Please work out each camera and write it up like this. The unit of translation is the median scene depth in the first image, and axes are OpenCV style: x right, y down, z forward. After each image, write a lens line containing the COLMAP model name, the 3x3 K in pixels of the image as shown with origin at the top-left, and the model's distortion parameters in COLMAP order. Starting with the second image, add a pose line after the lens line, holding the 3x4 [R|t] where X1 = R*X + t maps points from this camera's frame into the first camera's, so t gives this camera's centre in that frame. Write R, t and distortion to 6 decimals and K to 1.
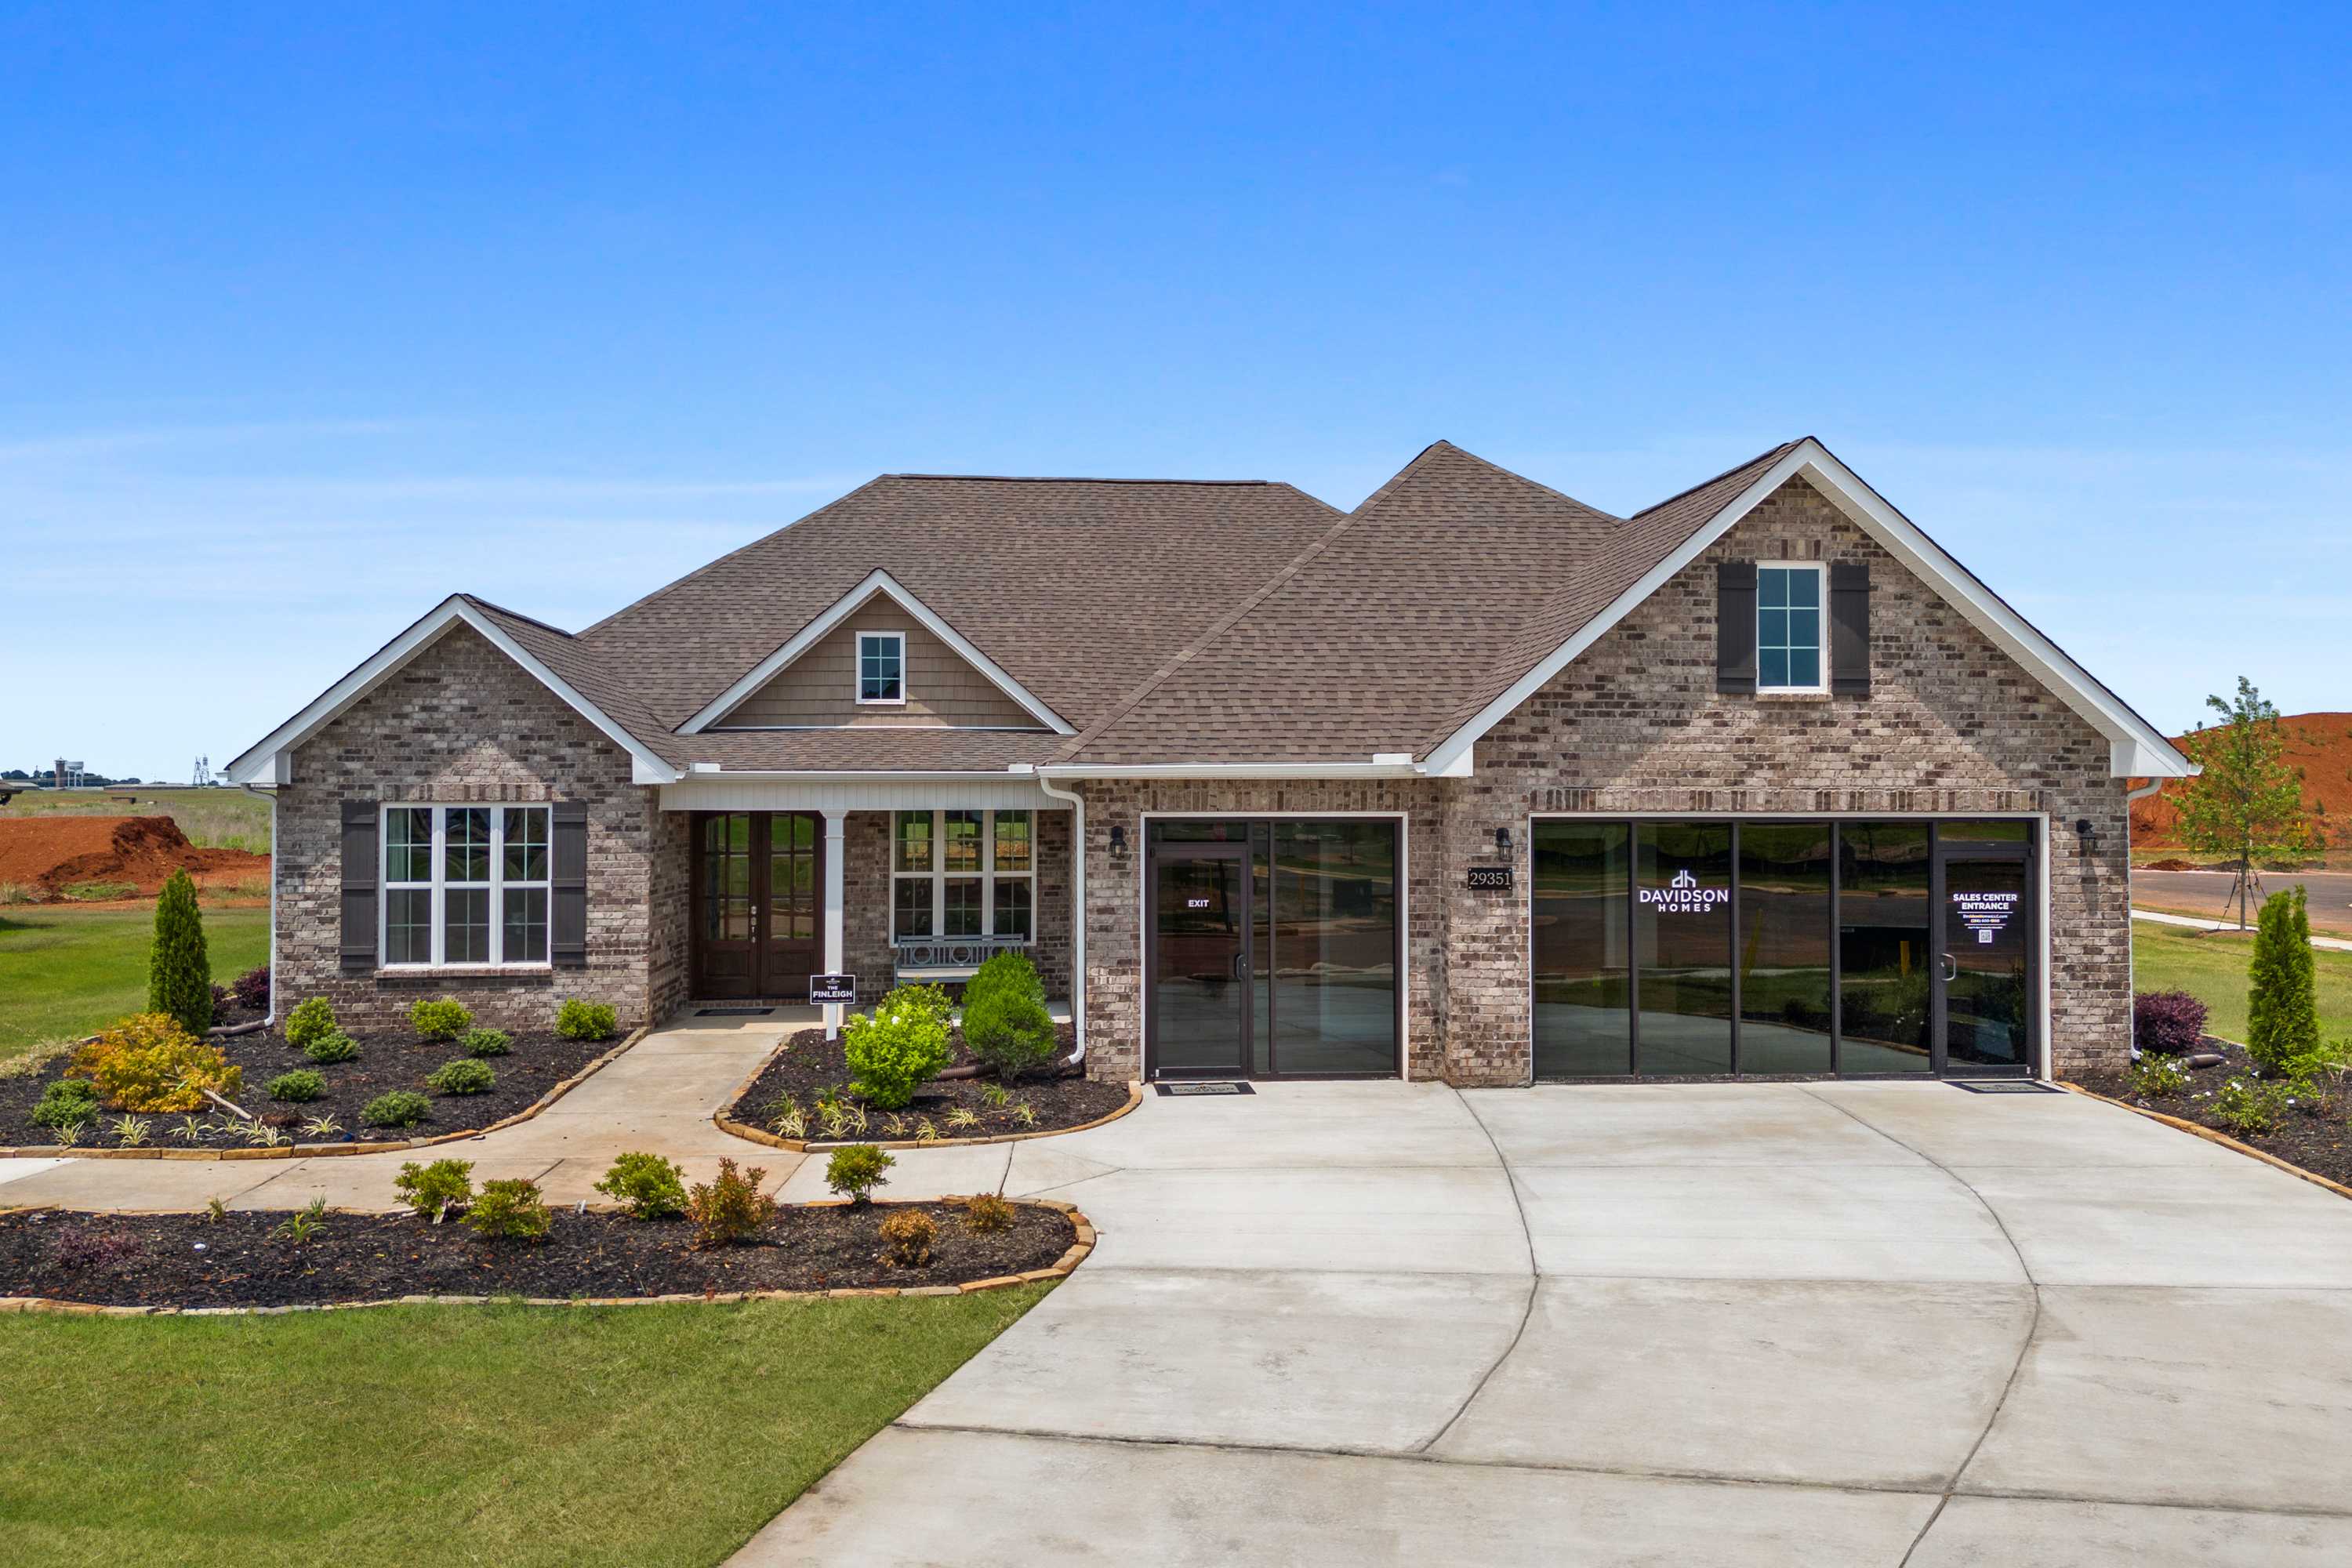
lens RADIAL K [[1743.1, 0, 1169.9], [0, 1743.1, 785.7], [0, 0, 1]] dist [0.057511, -0.055659]
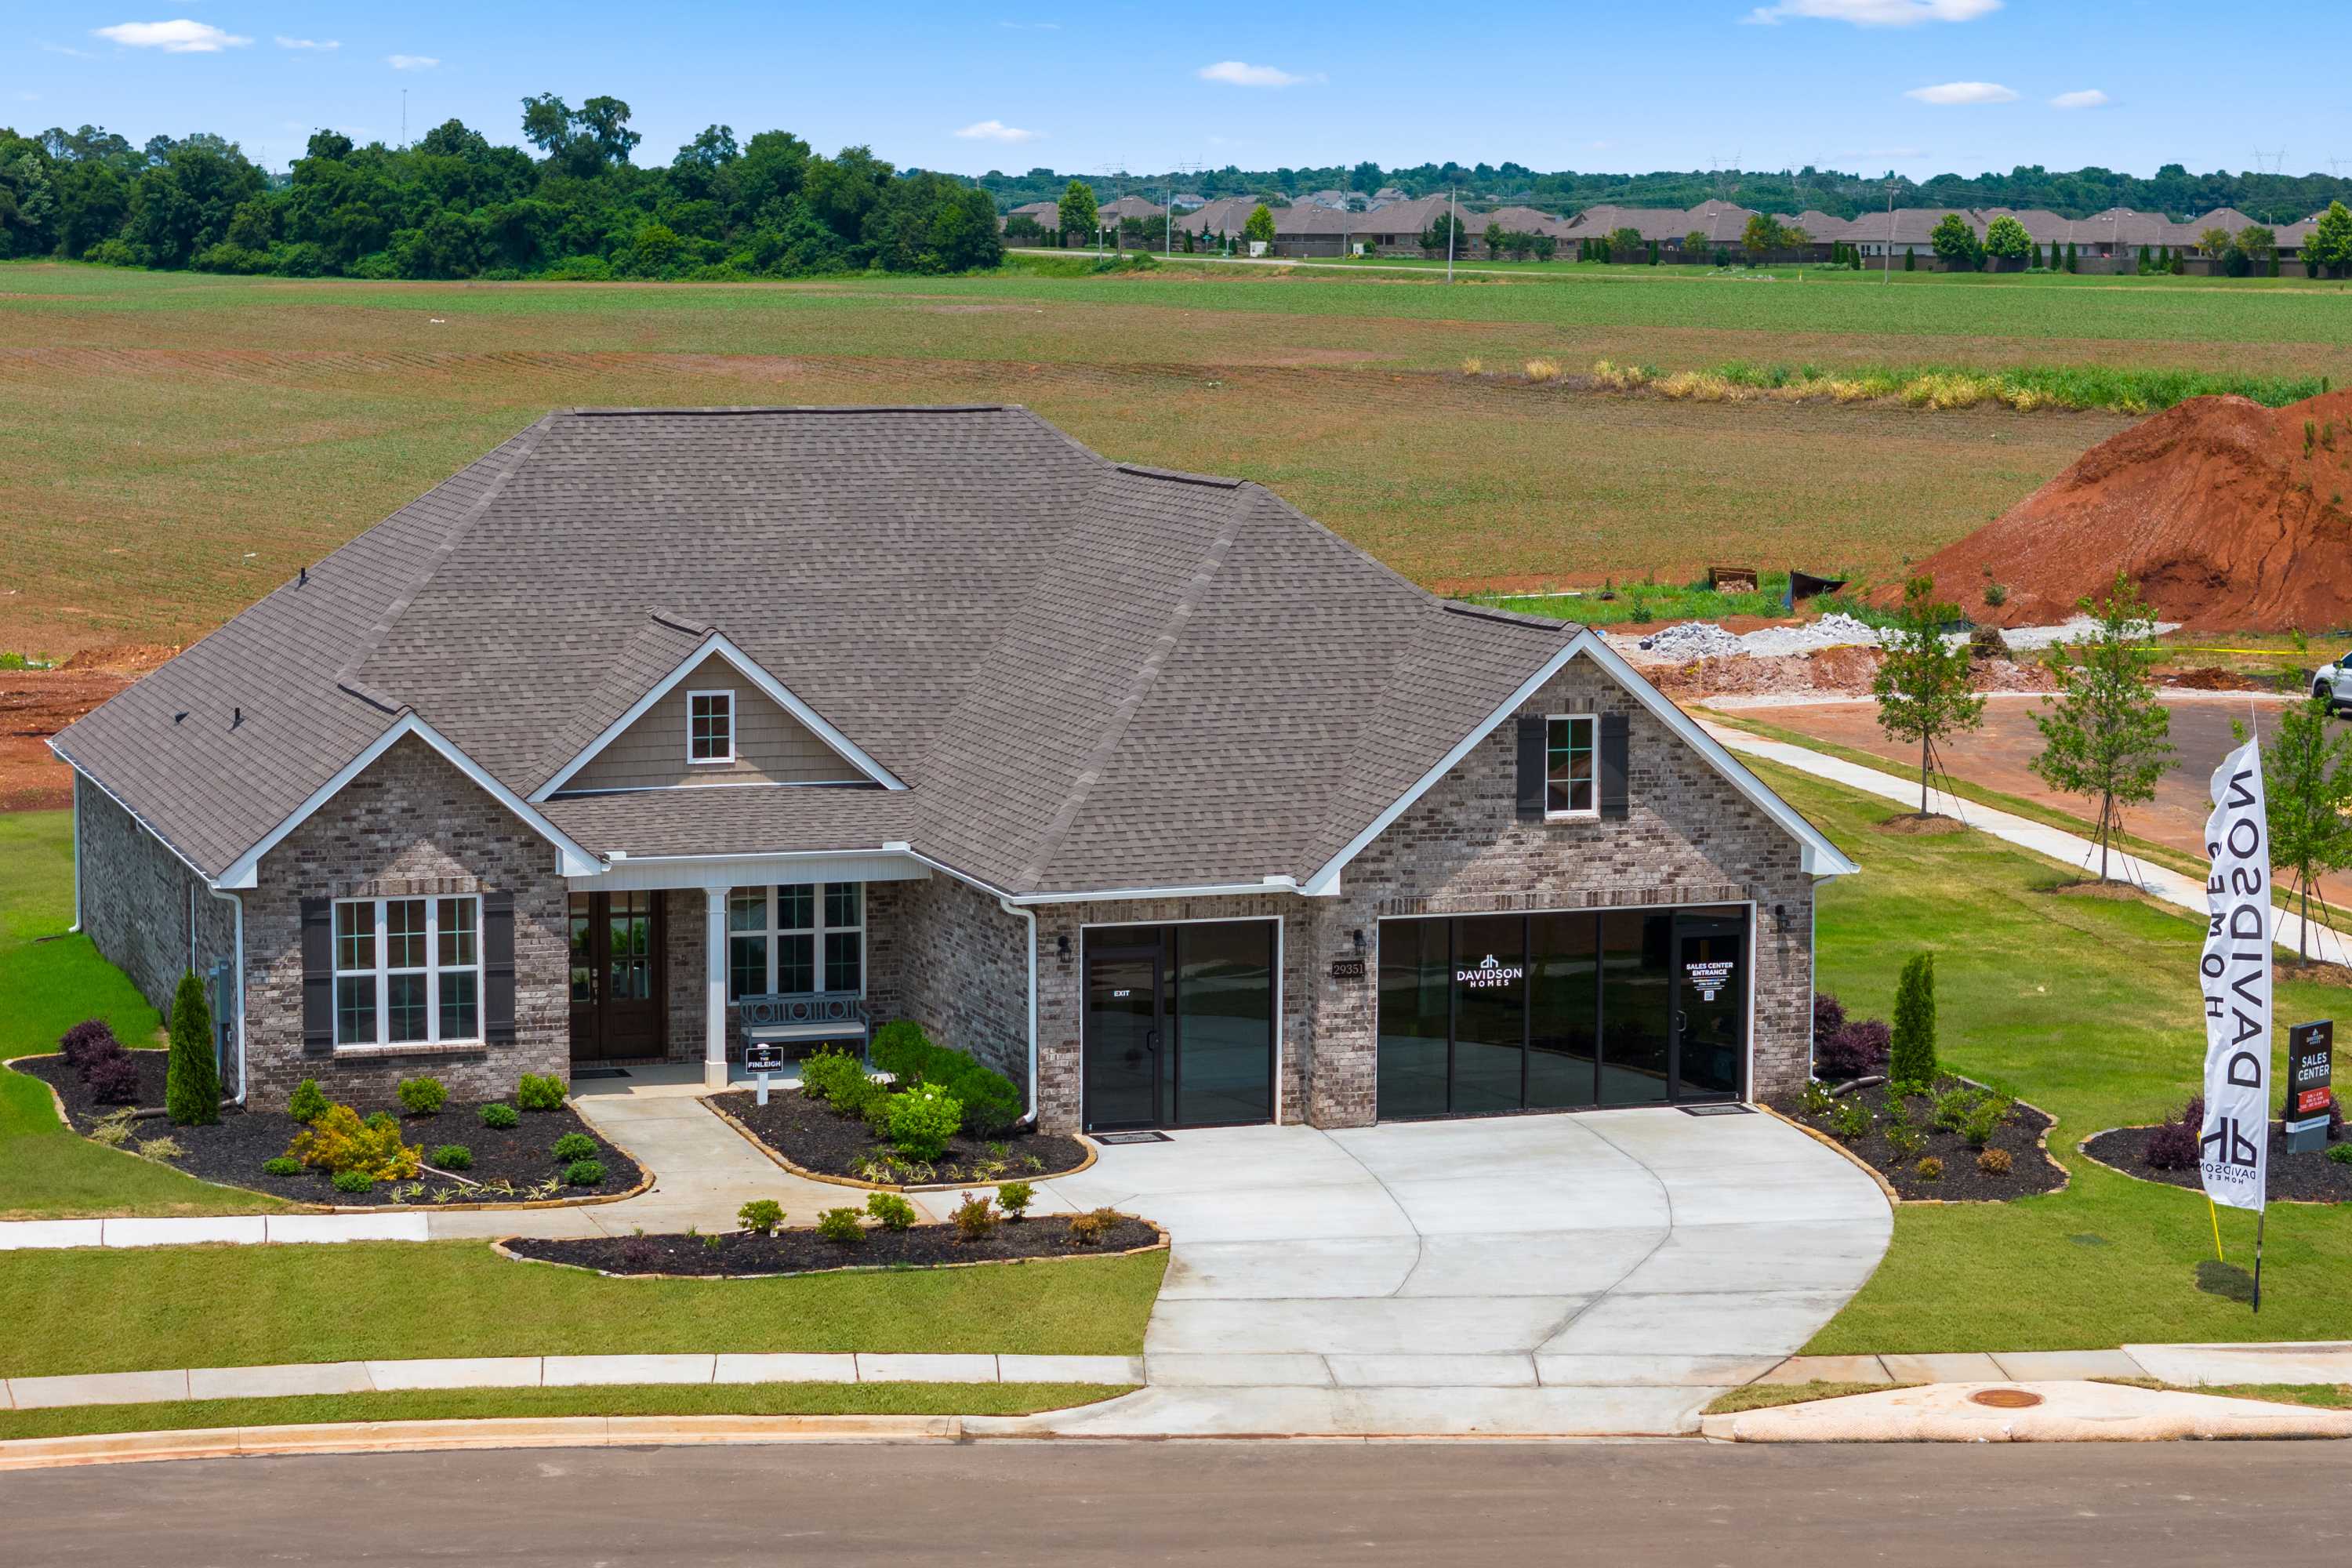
lens RADIAL K [[5286.5, 0, 1173.1], [0, 5286.5, 772.2], [0, 0, 1]] dist [-0.303685, 0.000000]
pose [[0.970433, -0.020908, 0.240465, -0.849458], [-0.007427, 0.993183, 0.116327, -0.526952], [-0.241258, -0.114673, 0.963662, -2.626036]]
